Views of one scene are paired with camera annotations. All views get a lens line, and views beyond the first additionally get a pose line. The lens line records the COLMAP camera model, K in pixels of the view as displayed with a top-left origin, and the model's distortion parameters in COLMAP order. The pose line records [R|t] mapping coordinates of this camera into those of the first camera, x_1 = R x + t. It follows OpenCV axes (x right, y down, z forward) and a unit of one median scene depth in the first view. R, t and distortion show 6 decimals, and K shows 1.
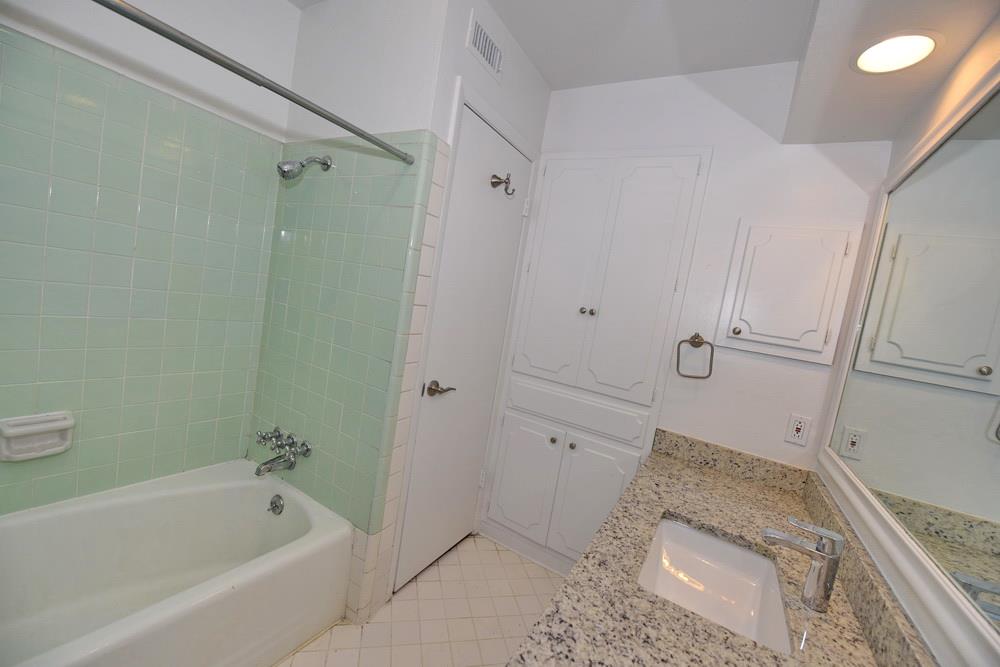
lens RADIAL K [[399.2, 0, 501.8], [0, 399.2, 330.7], [0, 0, 1]] dist [-0.013794, -0.002490]
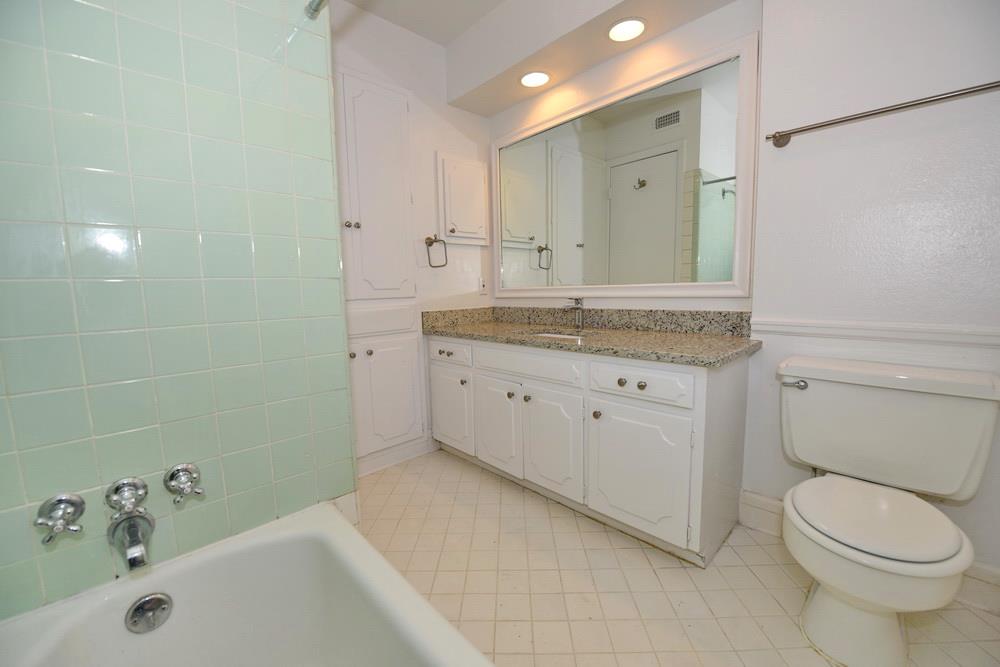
lens RADIAL K [[399.2, 0, 502.9], [0, 399.2, 334.4], [0, 0, 1]] dist [-0.013794, -0.002490]
pose [[0.254908, -0.273716, 0.927417, -0.841838], [0.152279, 0.958496, 0.241033, 0.040592], [-0.954899, 0.079784, 0.286010, 0.395651]]
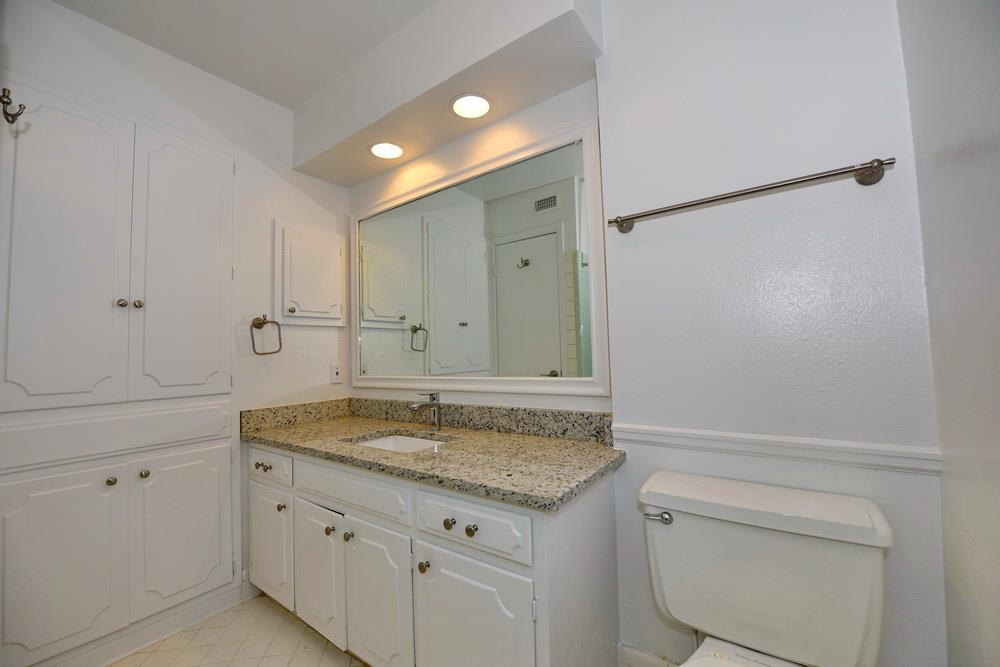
lens RADIAL K [[399.2, 0, 501.8], [0, 399.2, 334.5], [0, 0, 1]] dist [-0.013794, -0.002490]
pose [[0.070077, -0.112046, 0.991229, -0.599012], [0.131848, 0.985994, 0.102133, 0.034604], [-0.988790, 0.123535, 0.083869, 0.232678]]
